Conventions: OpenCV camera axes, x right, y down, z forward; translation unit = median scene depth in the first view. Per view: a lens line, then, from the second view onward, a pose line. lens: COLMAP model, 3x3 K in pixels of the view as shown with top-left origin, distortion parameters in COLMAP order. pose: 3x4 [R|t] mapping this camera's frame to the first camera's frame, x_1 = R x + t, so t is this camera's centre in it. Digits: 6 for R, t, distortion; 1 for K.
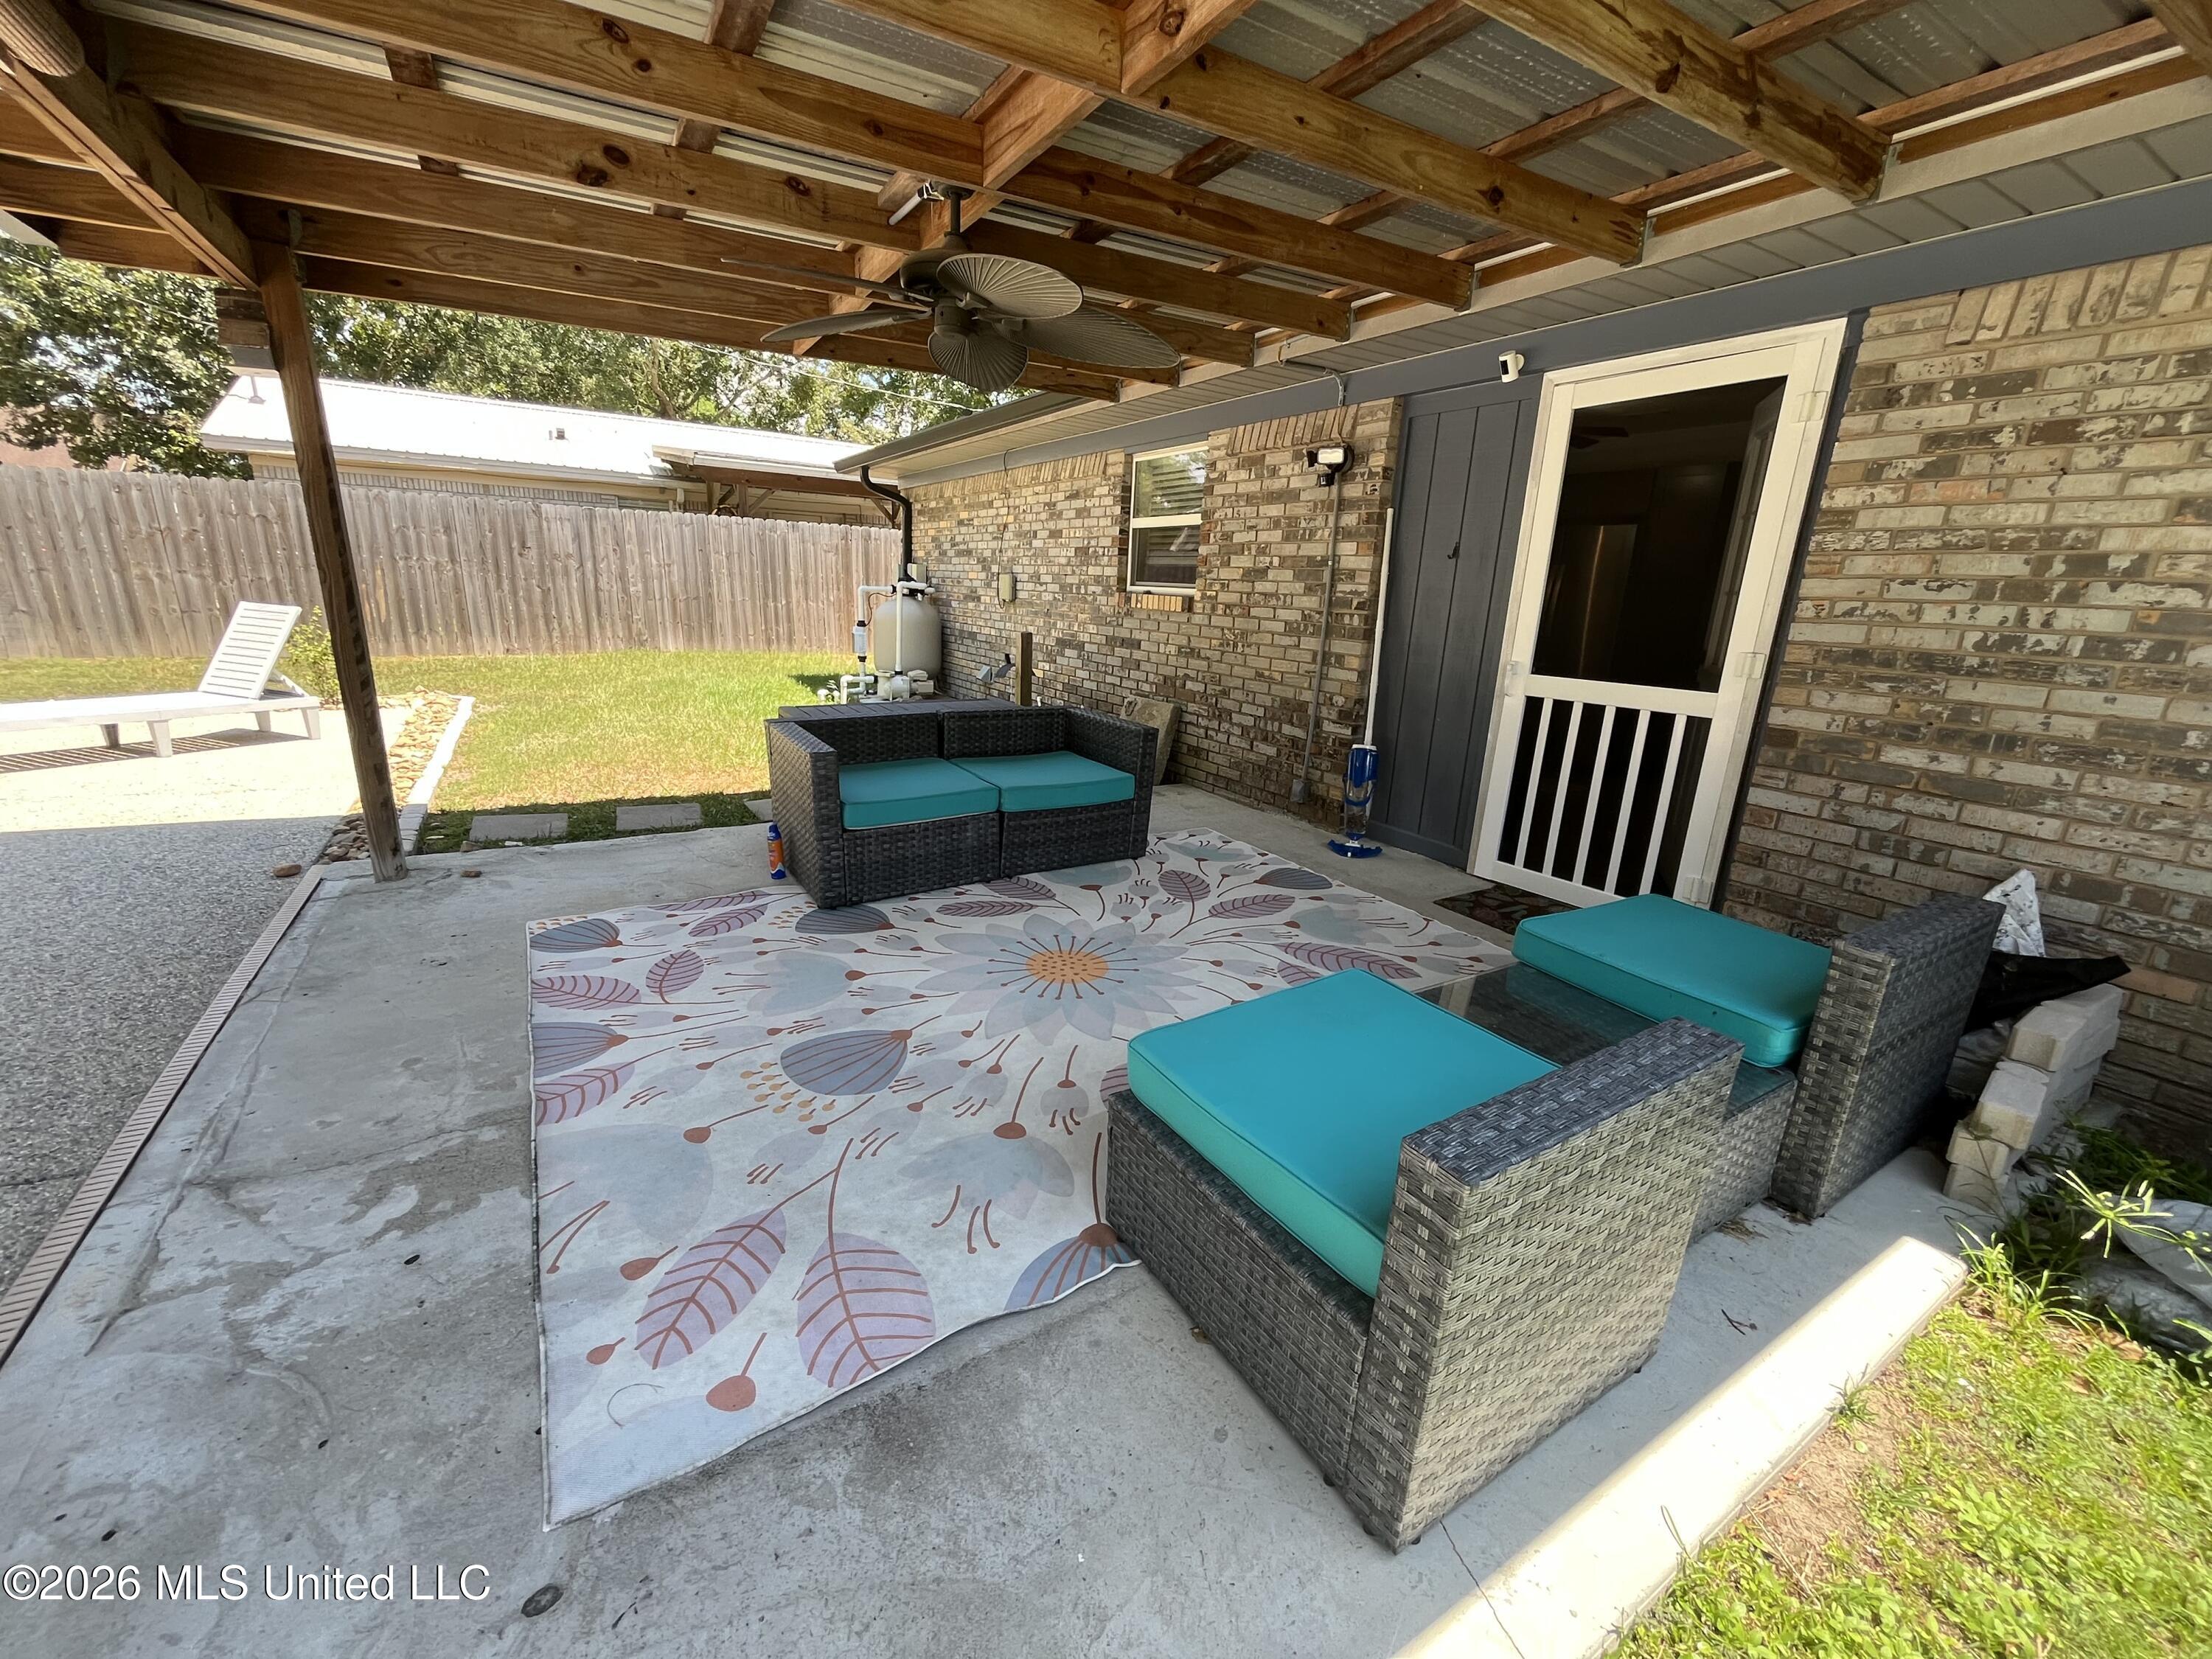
lens RADIAL K [[892.7, 0, 1099.5], [0, 892.7, 829.1], [0, 0, 1]] dist [-0.002249, -0.000468]
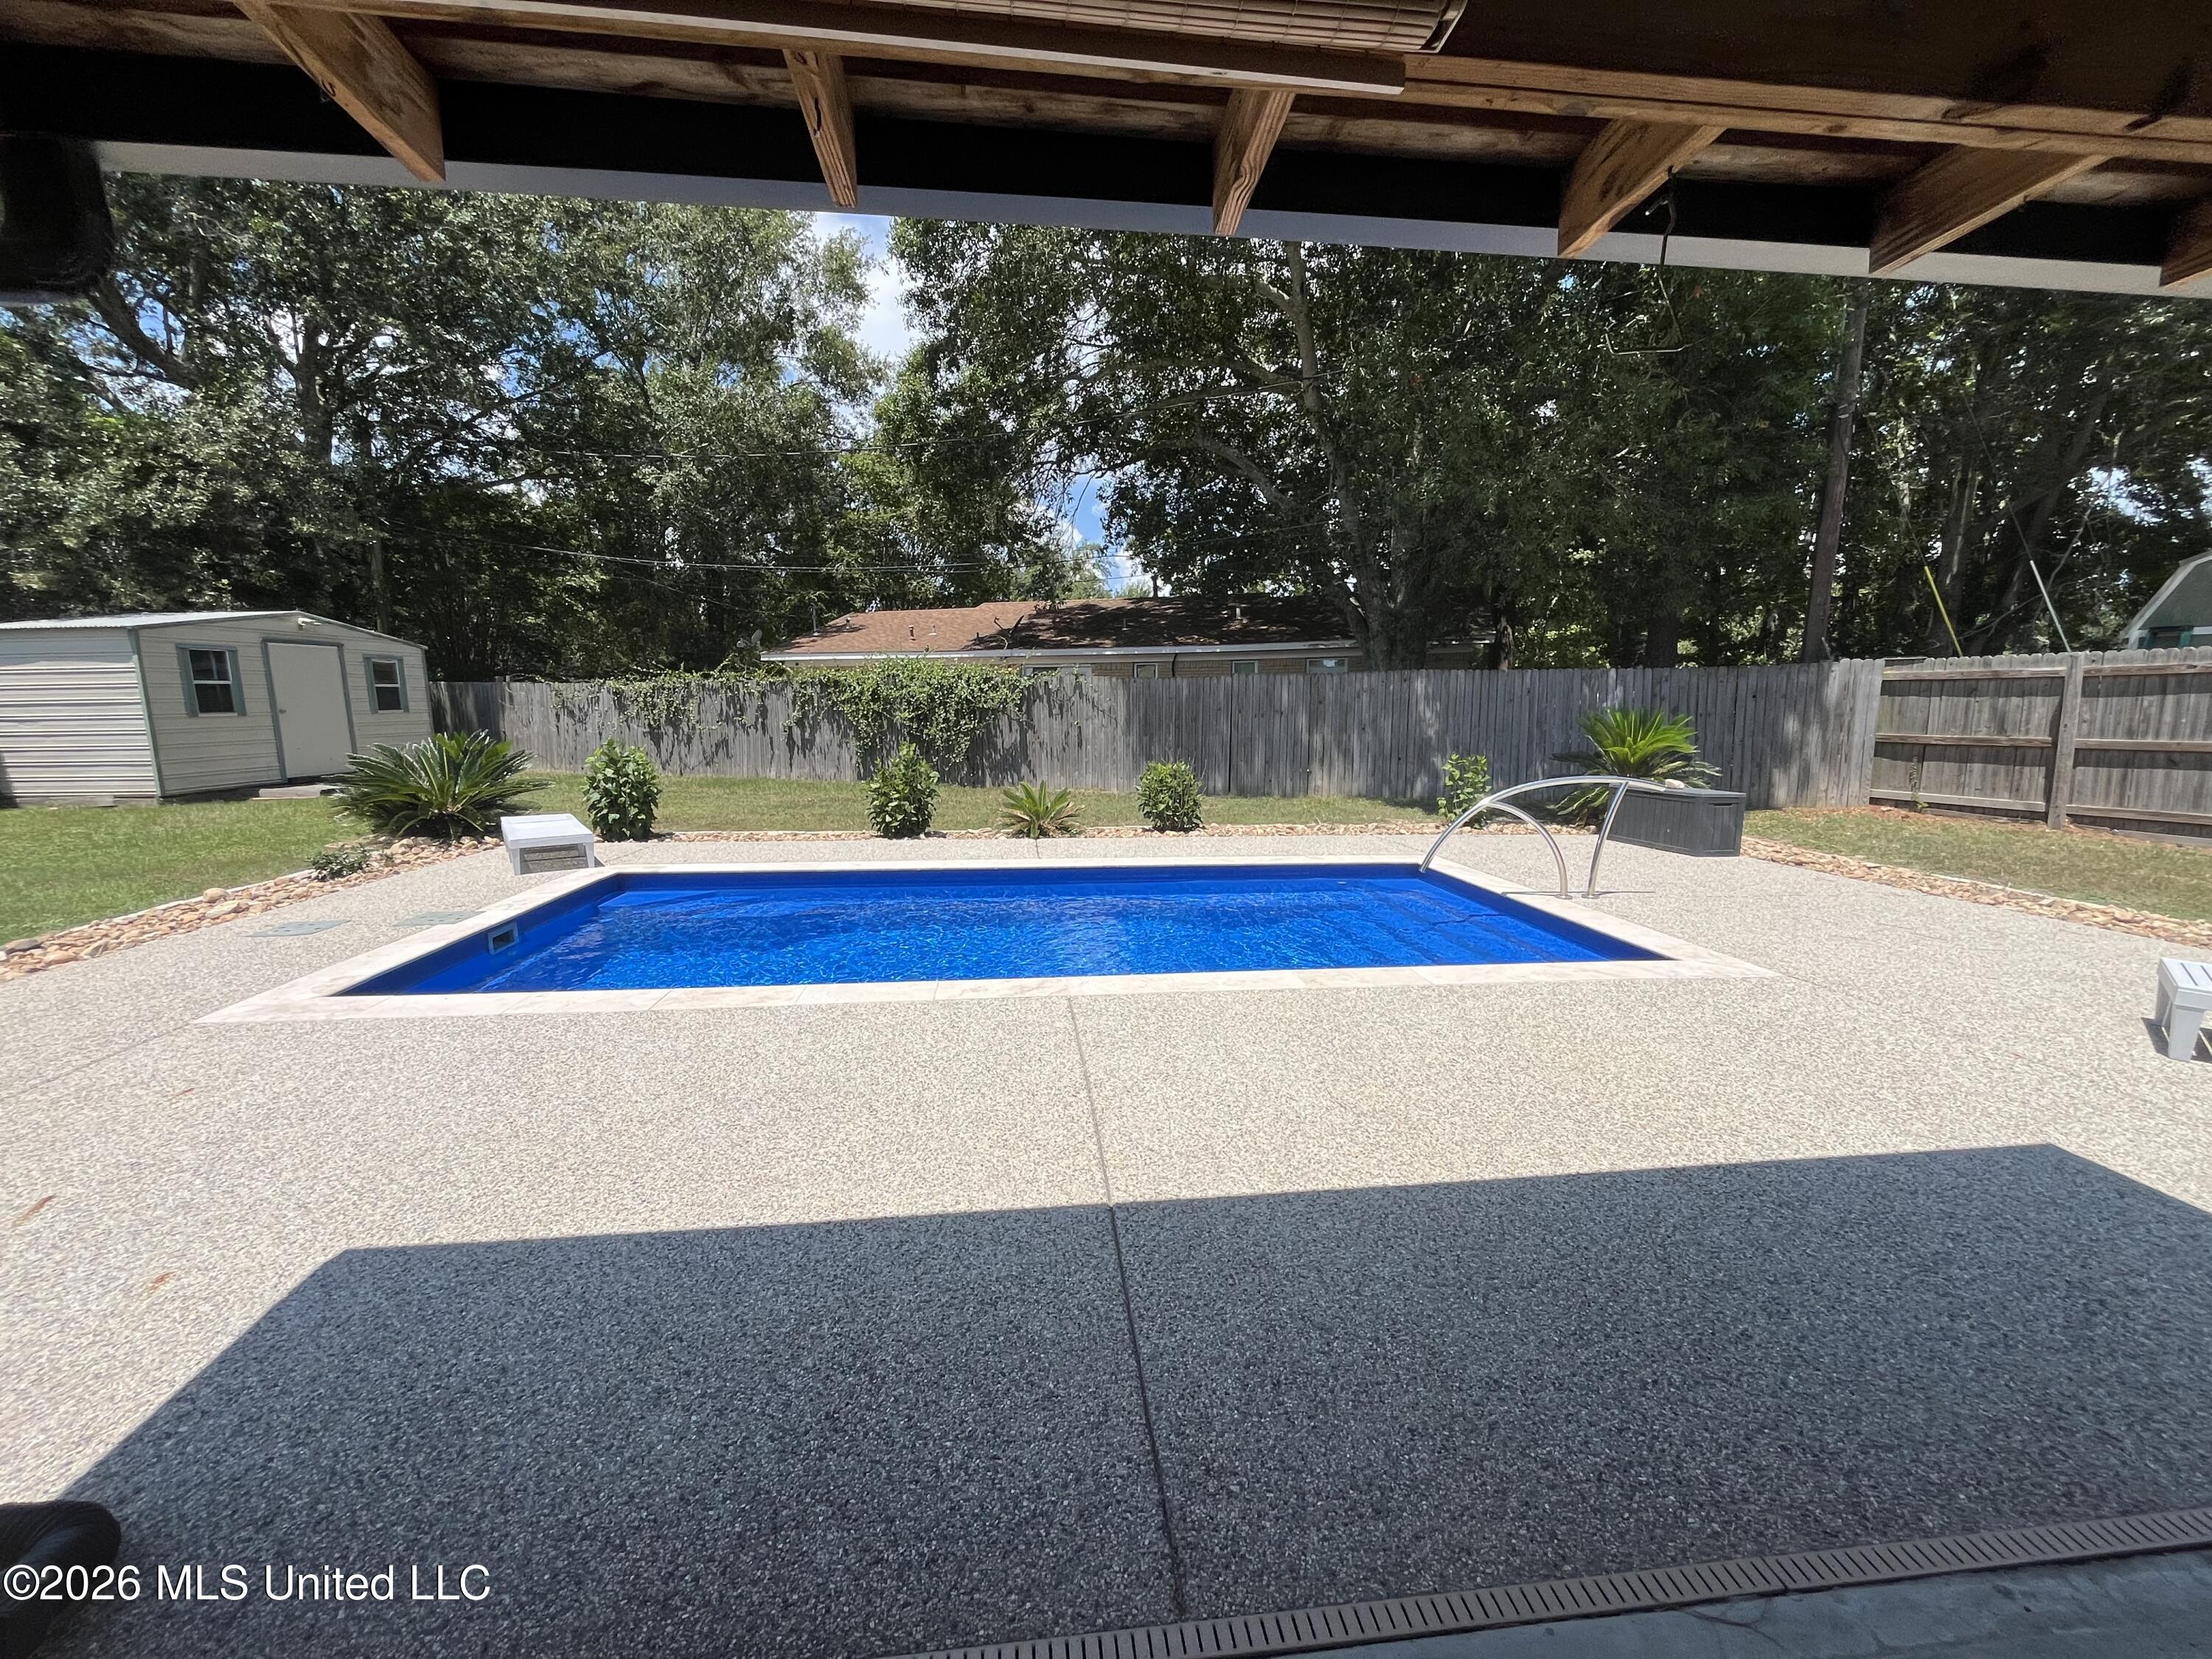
lens RADIAL K [[892.7, 0, 1101.9], [0, 892.7, 833.1], [0, 0, 1]] dist [-0.002249, -0.000468]
pose [[-0.423337, 0.081127, -0.902333, -0.171541], [-0.261906, 0.942498, 0.207614, -0.134788], [0.867290, 0.324217, -0.377746, 0.358957]]
